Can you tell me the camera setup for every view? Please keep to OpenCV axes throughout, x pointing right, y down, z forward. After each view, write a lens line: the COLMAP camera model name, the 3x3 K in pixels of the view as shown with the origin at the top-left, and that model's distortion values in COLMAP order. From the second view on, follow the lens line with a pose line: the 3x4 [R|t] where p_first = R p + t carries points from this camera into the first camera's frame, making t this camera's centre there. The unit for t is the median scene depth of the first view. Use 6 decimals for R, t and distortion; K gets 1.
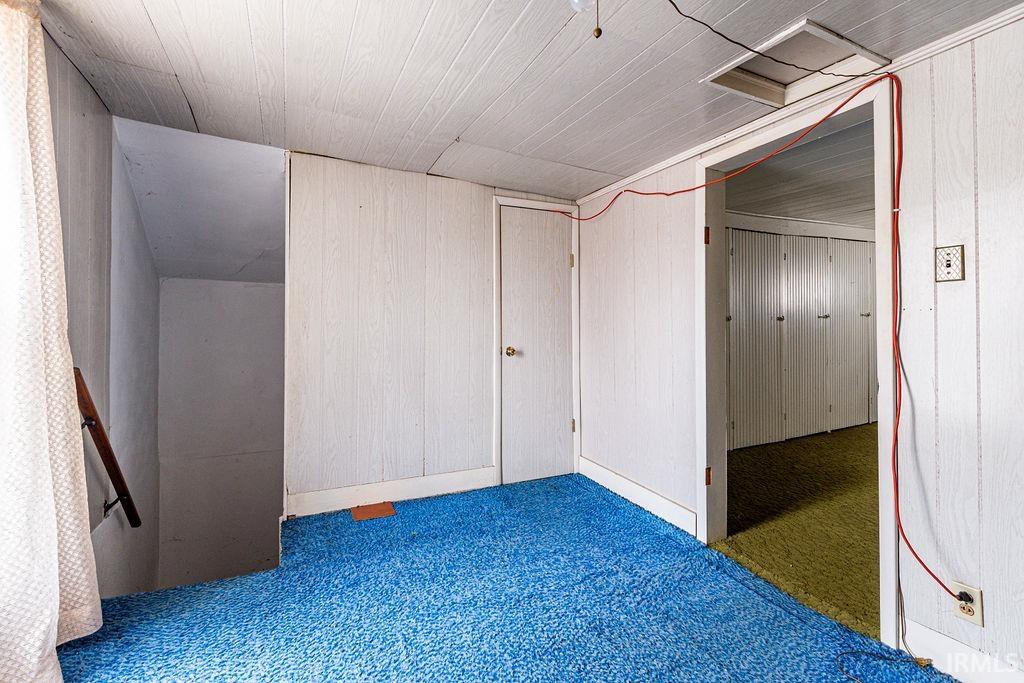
lens RADIAL K [[472.4, 0, 518.4], [0, 472.4, 332.6], [0, 0, 1]] dist [0.003386, 0.000148]
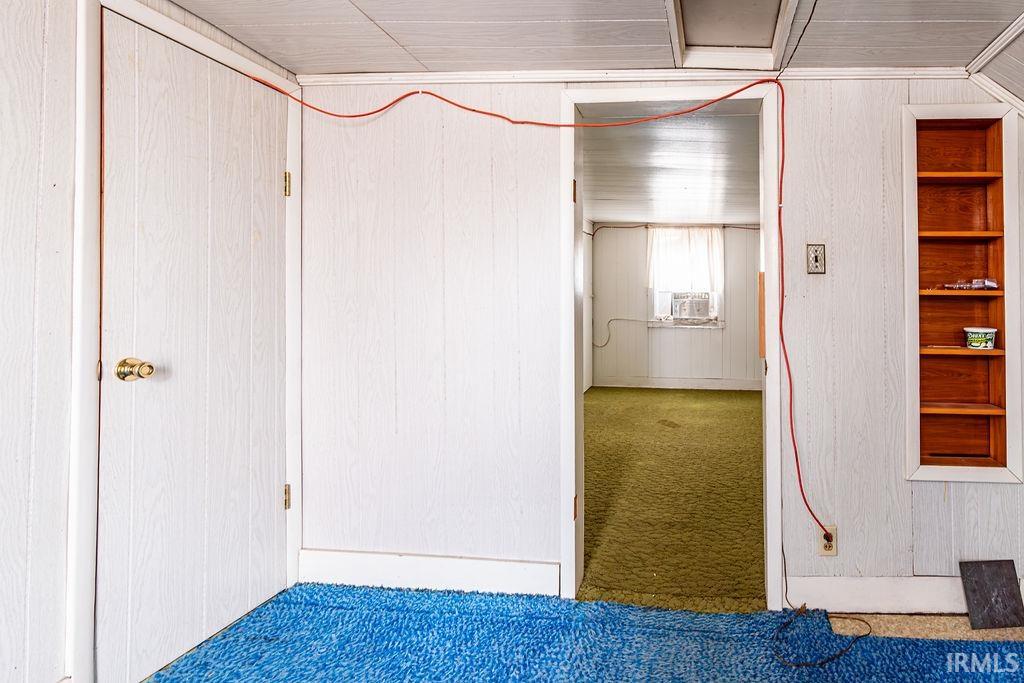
lens RADIAL K [[472.4, 0, 501.0], [0, 472.4, 301.3], [0, 0, 1]] dist [0.003386, 0.000148]
pose [[0.468205, 0.012275, 0.883534, -0.293925], [0.005079, 0.999850, -0.016583, -0.013592], [-0.883605, 0.012252, 0.468073, 0.662213]]
